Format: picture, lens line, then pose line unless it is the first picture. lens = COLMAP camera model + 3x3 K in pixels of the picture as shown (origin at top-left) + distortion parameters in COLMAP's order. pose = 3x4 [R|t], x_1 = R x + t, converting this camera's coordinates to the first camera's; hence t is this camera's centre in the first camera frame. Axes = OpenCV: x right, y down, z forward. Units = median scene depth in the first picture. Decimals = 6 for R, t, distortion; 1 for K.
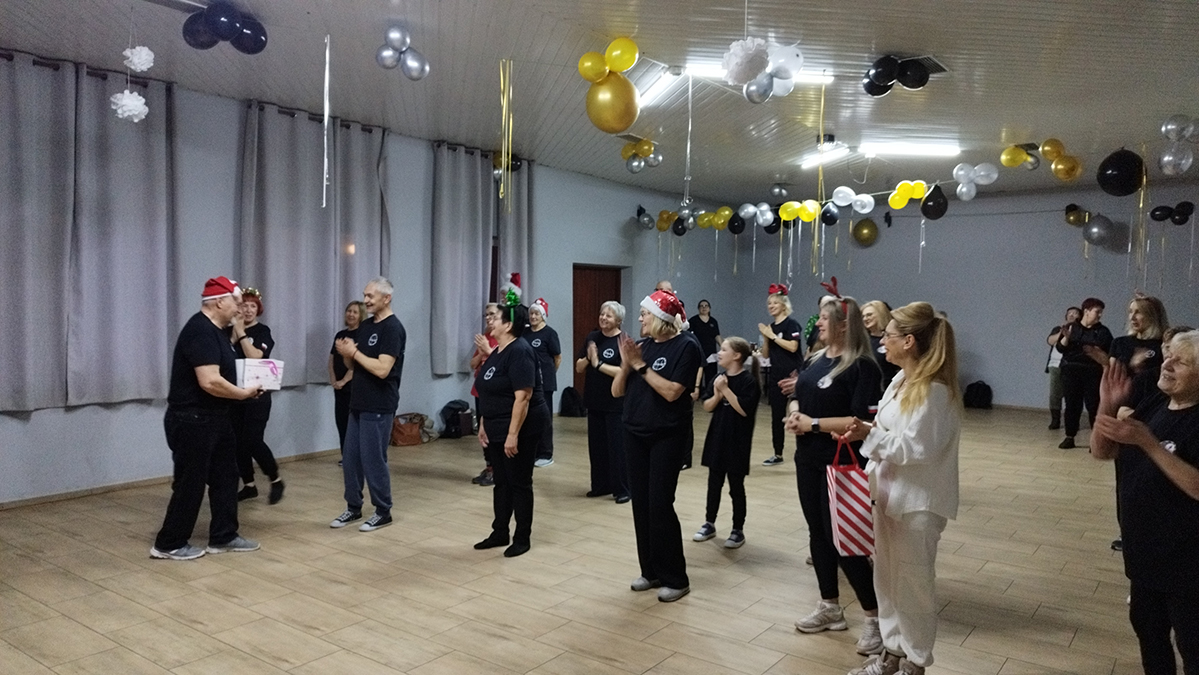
lens RADIAL K [[863.9, 0, 589.8], [0, 863.9, 332.9], [0, 0, 1]] dist [0.001527, -0.002676]
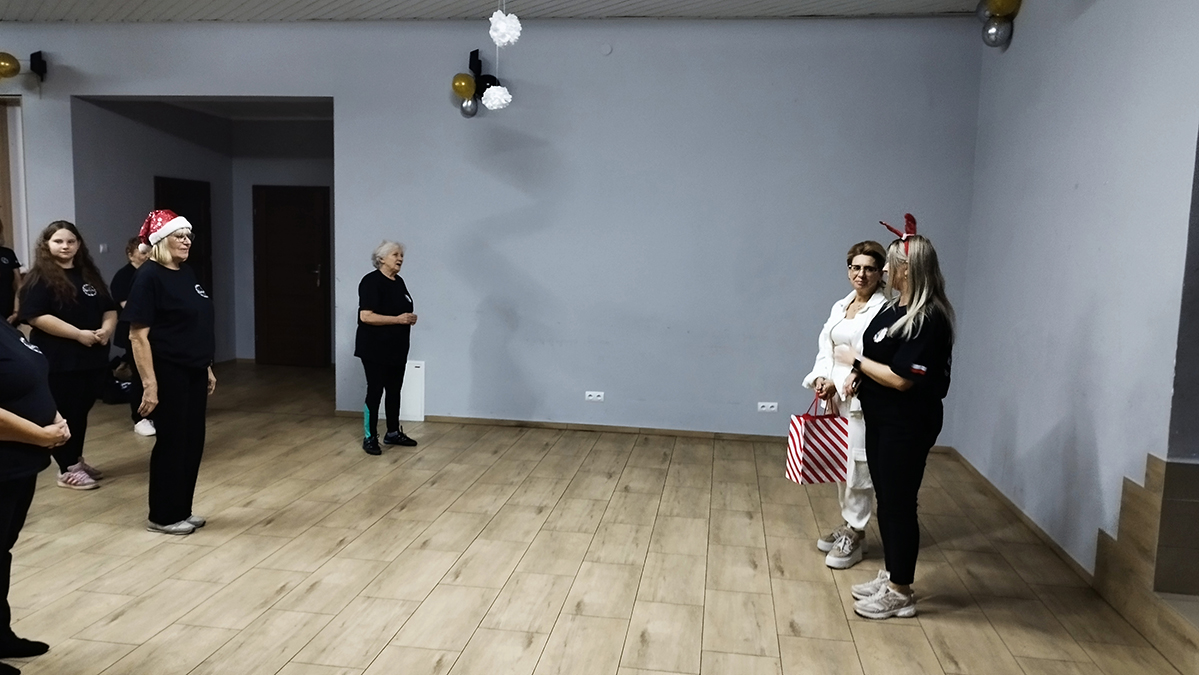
lens RADIAL K [[858.1, 0, 594.0], [0, 858.1, 342.3], [0, 0, 1]] dist [0.003094, -0.003172]
pose [[-0.470806, -0.137180, 0.871506, -0.745217], [0.005305, 0.987379, 0.158285, -0.046309], [-0.882221, 0.079145, -0.464136, 0.816737]]
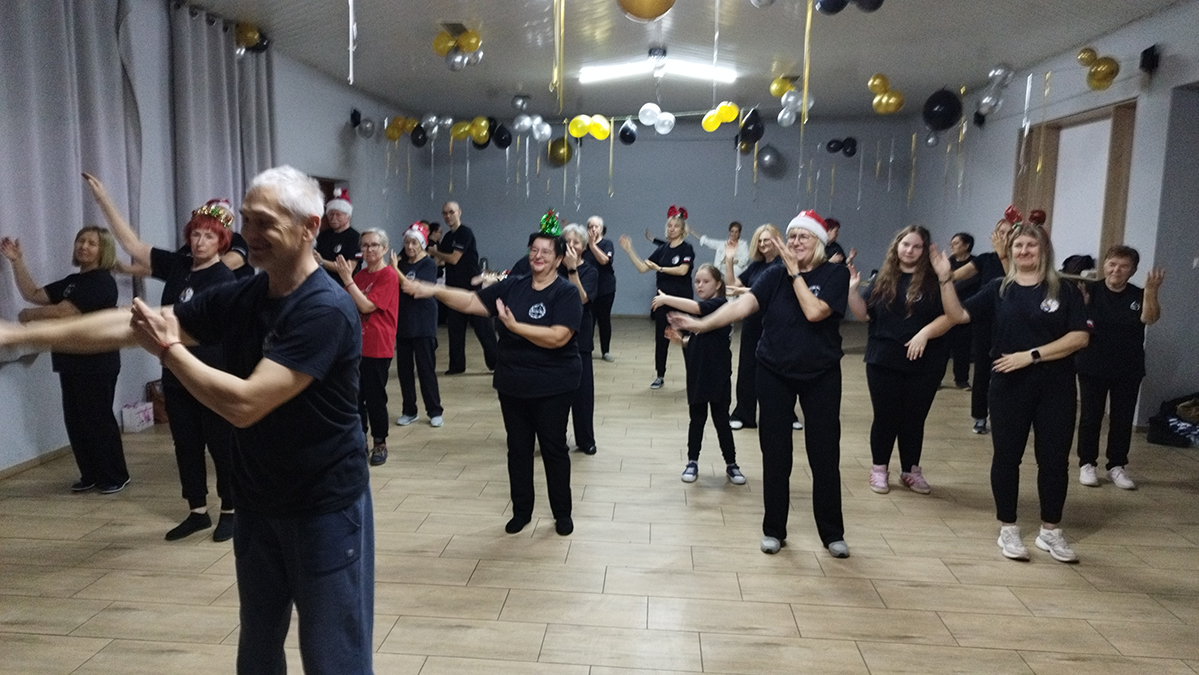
lens RADIAL K [[858.1, 0, 594.0], [0, 858.1, 342.3], [0, 0, 1]] dist [0.003094, -0.003172]
pose [[0.846909, -0.074820, 0.526448, -0.460693], [0.018892, 0.993660, 0.110830, -0.016929], [-0.531402, -0.083918, 0.842953, 0.305318]]
